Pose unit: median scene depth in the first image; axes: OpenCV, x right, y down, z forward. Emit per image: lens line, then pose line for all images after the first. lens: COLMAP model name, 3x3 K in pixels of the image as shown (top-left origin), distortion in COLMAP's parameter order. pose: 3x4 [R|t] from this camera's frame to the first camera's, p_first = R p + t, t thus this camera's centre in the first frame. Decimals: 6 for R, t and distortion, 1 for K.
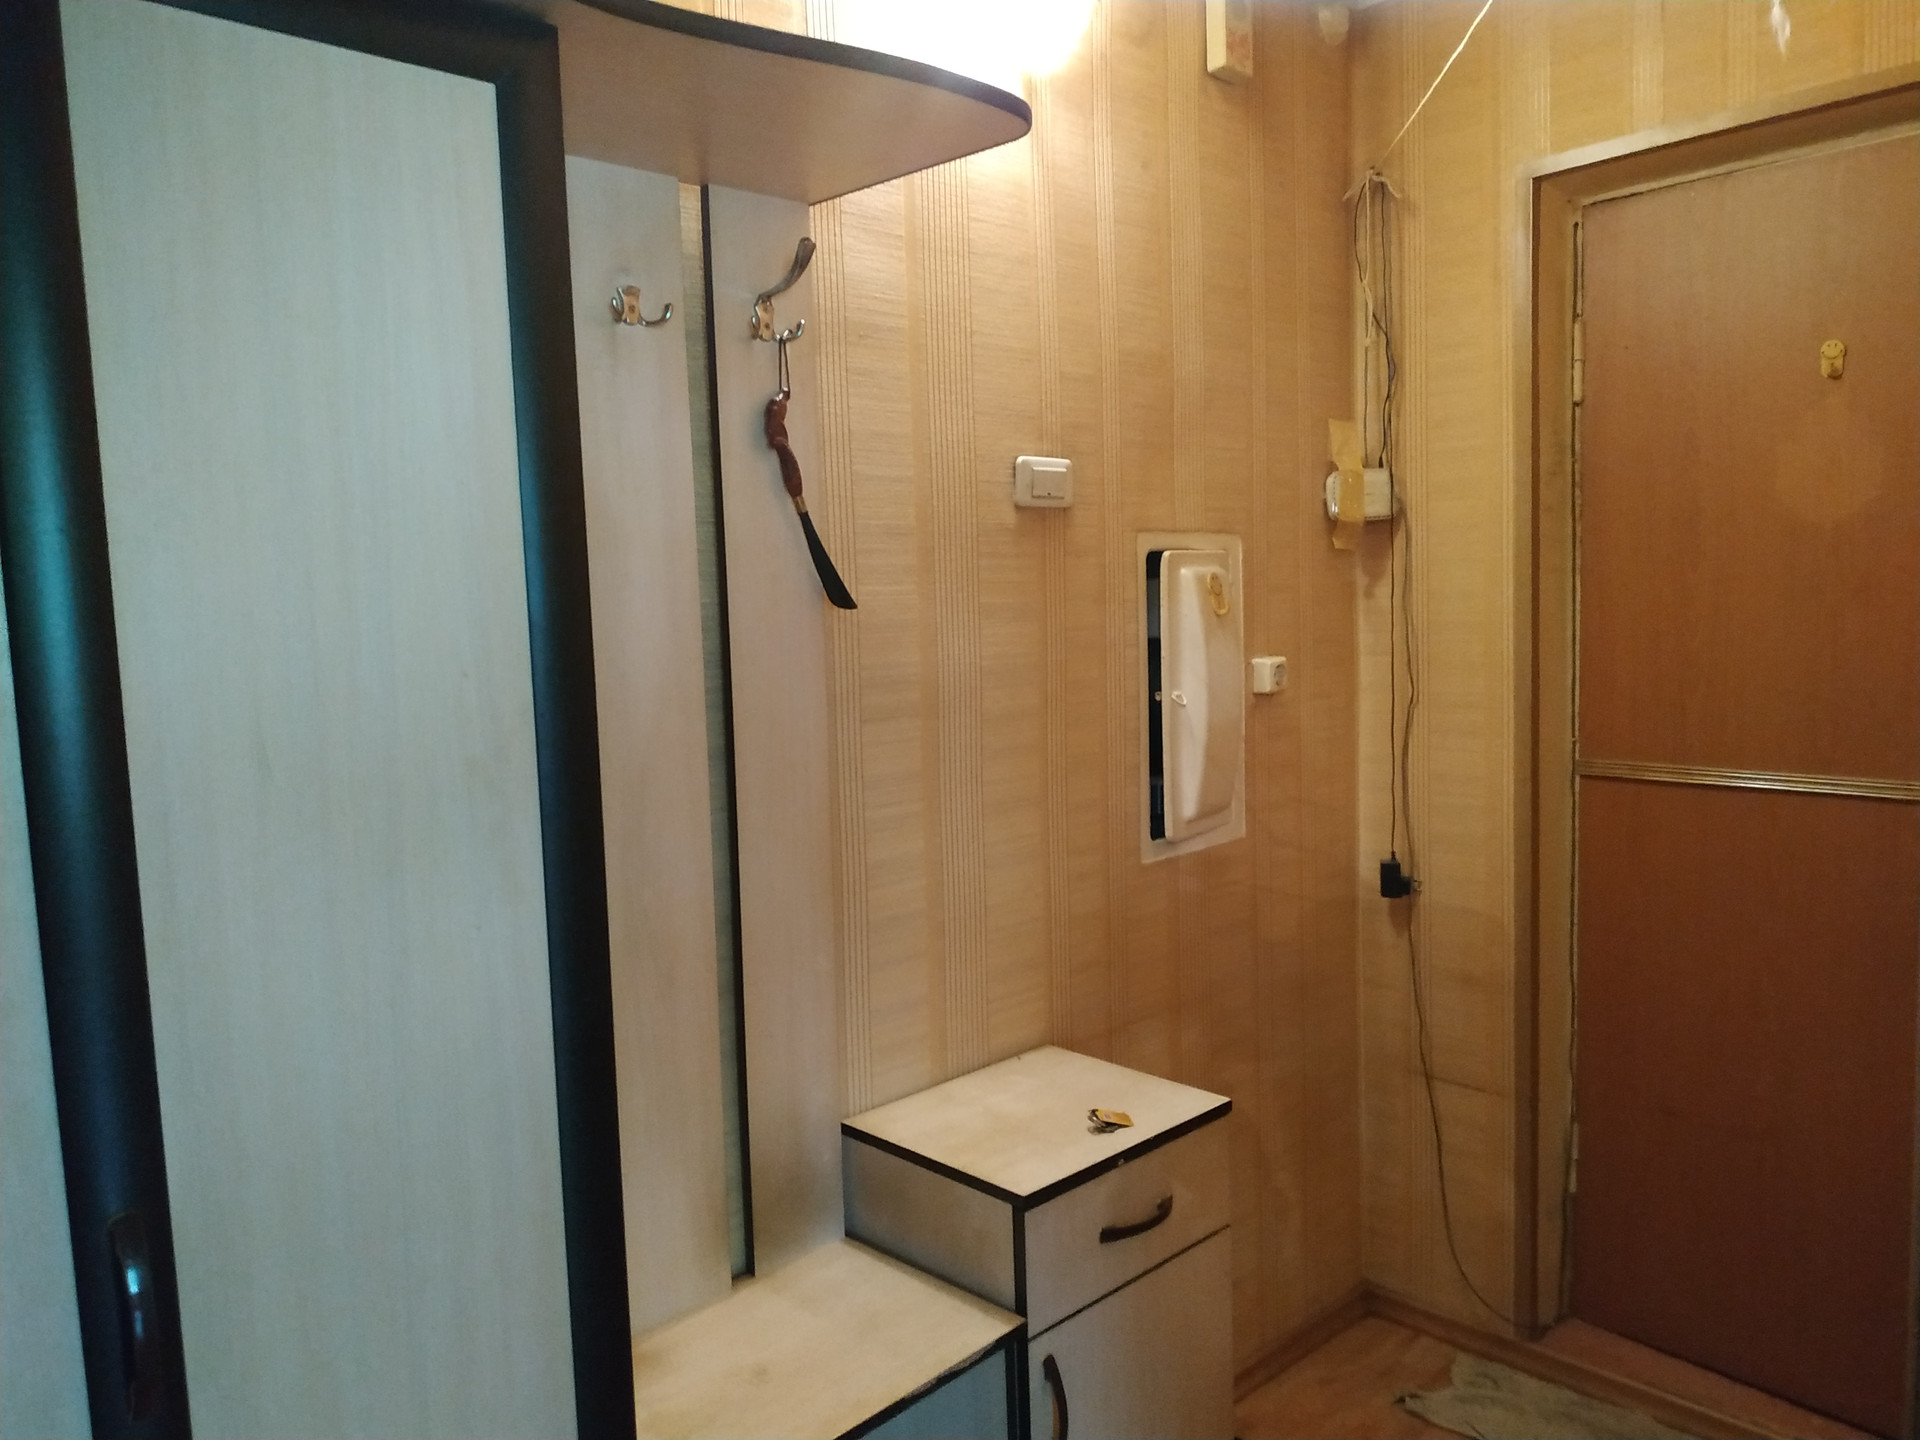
lens RADIAL K [[1359.7, 0, 960.0], [0, 1359.7, 720.0], [0, 0, 1]] dist [0.092320, -0.147548]
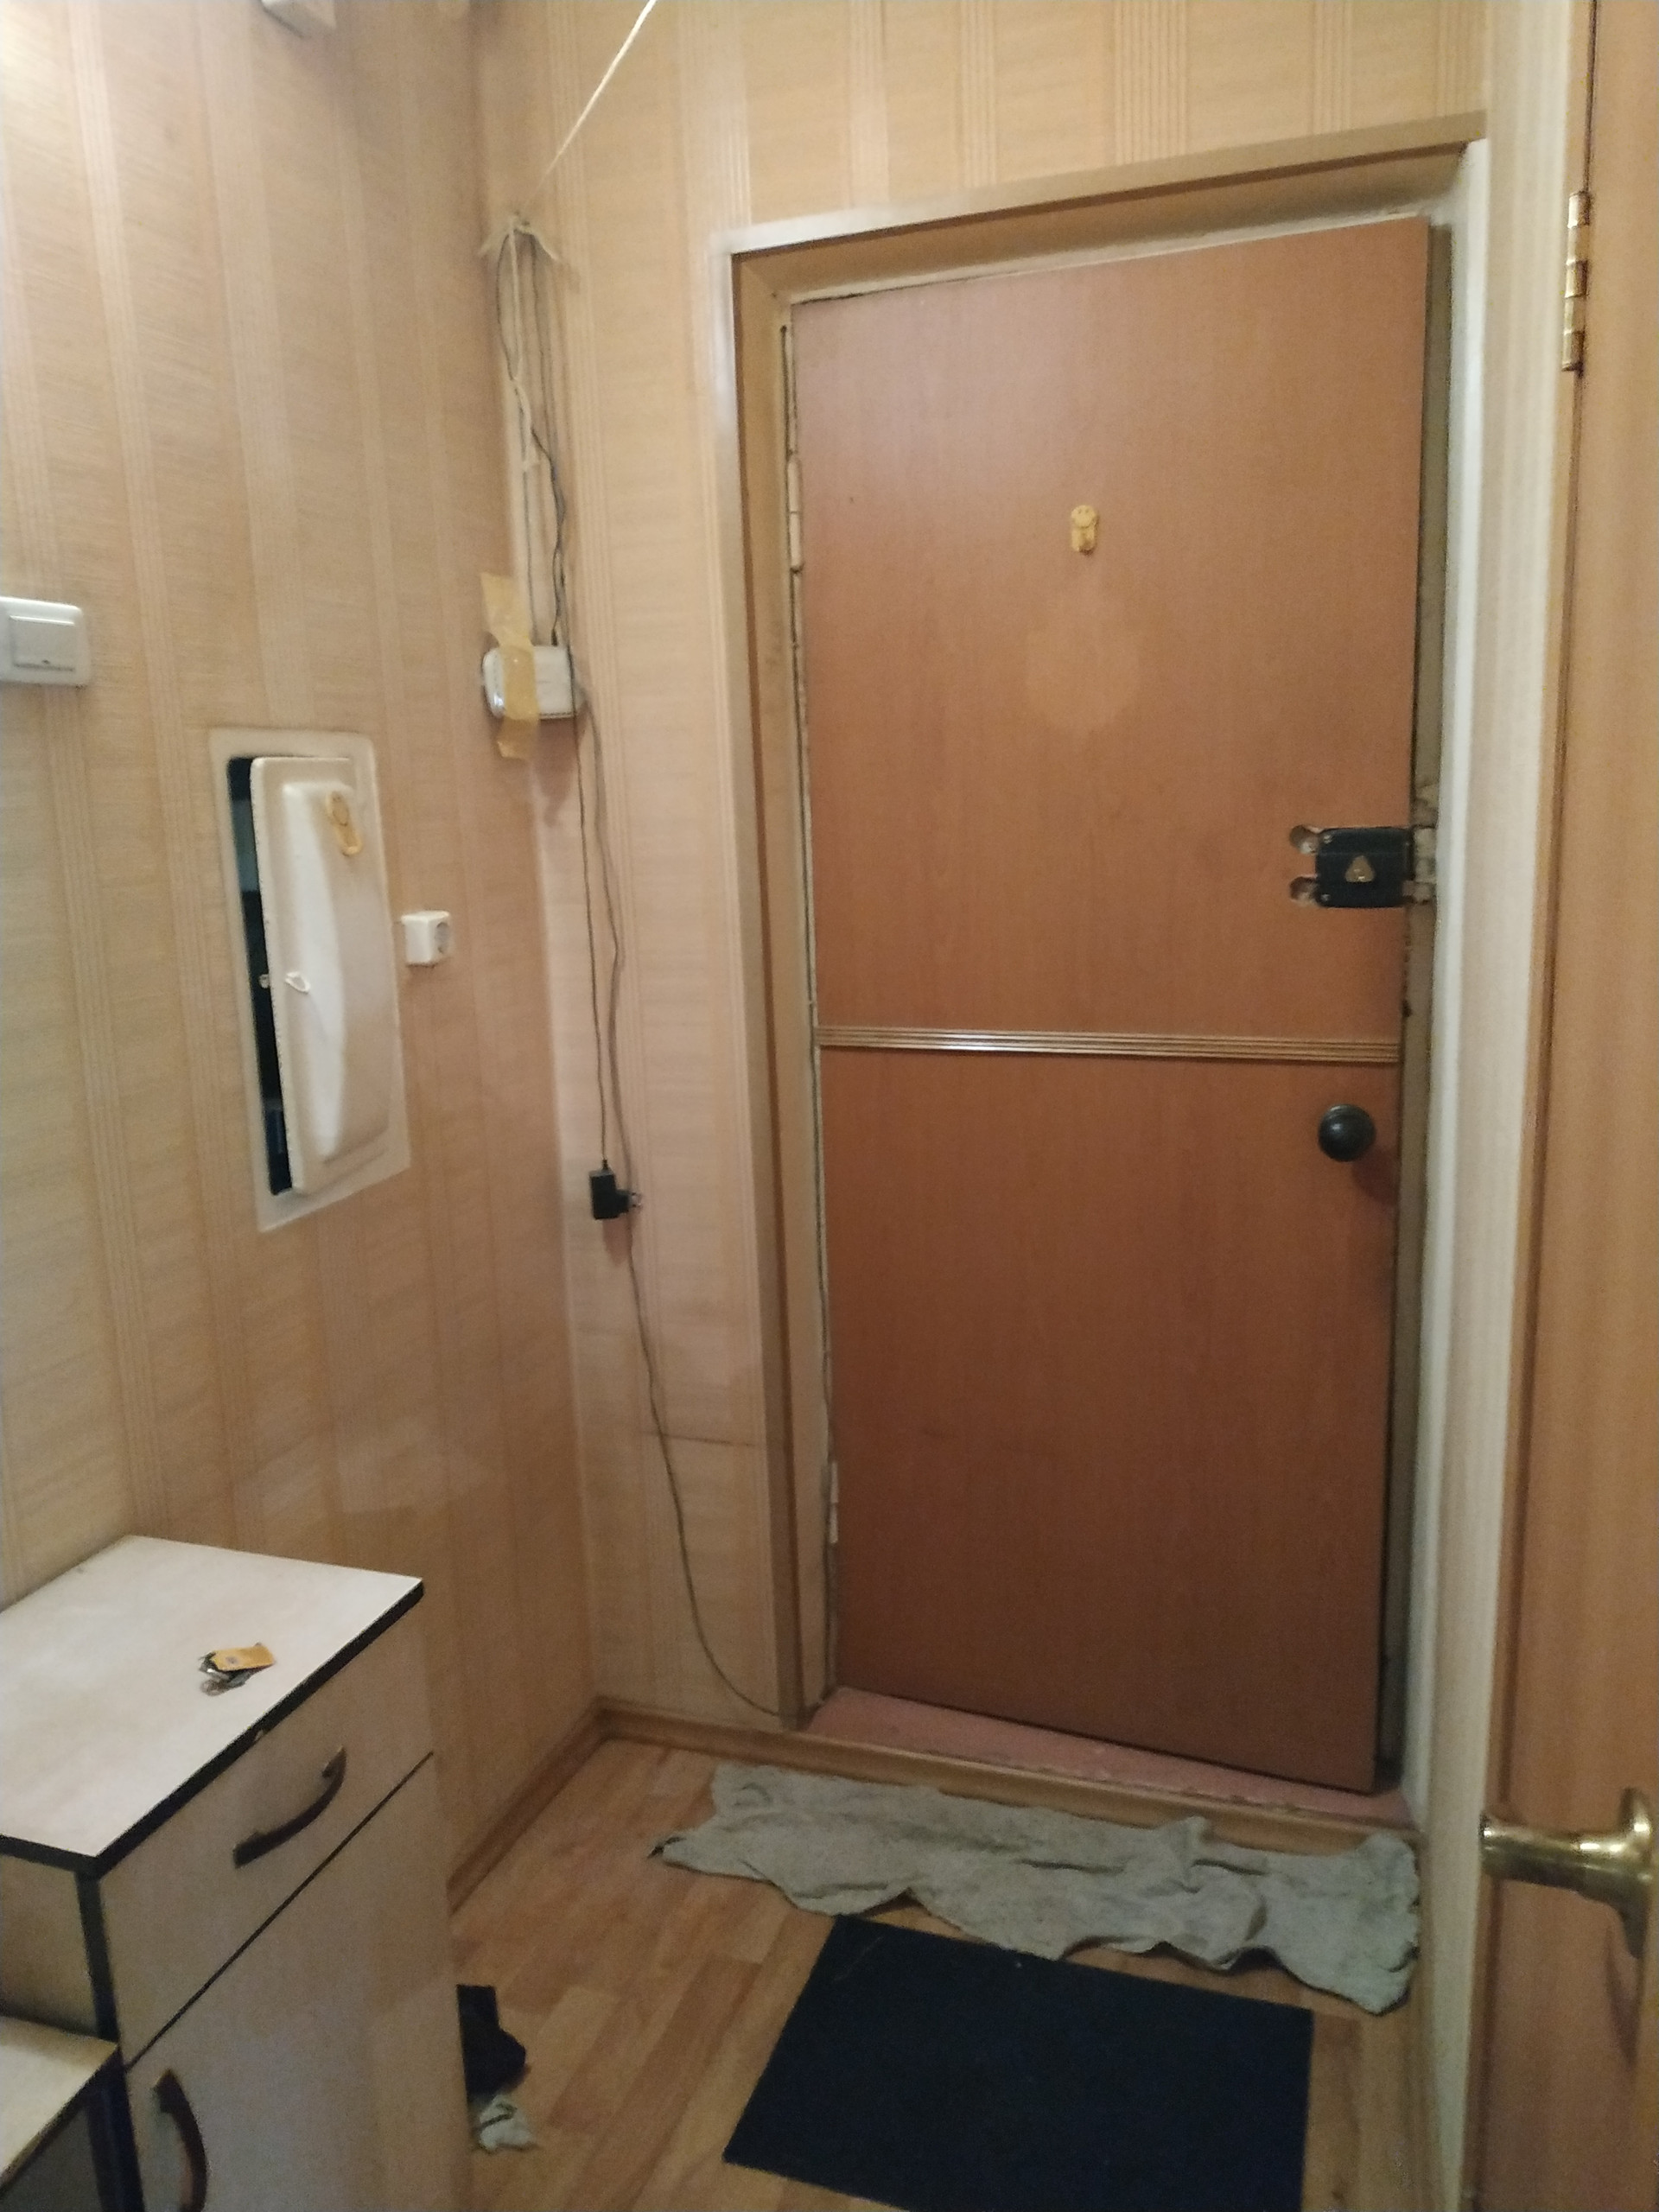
lens RADIAL K [[1597.9, 0, 829.5], [0, 1597.9, 1106.0], [0, 0, 1]] dist [0.024463, -0.063397]
pose [[0.888501, -0.090538, 0.449854, 0.031897], [0.048192, 0.993332, 0.104735, -0.023856], [-0.456337, -0.071377, 0.886939, 0.170374]]
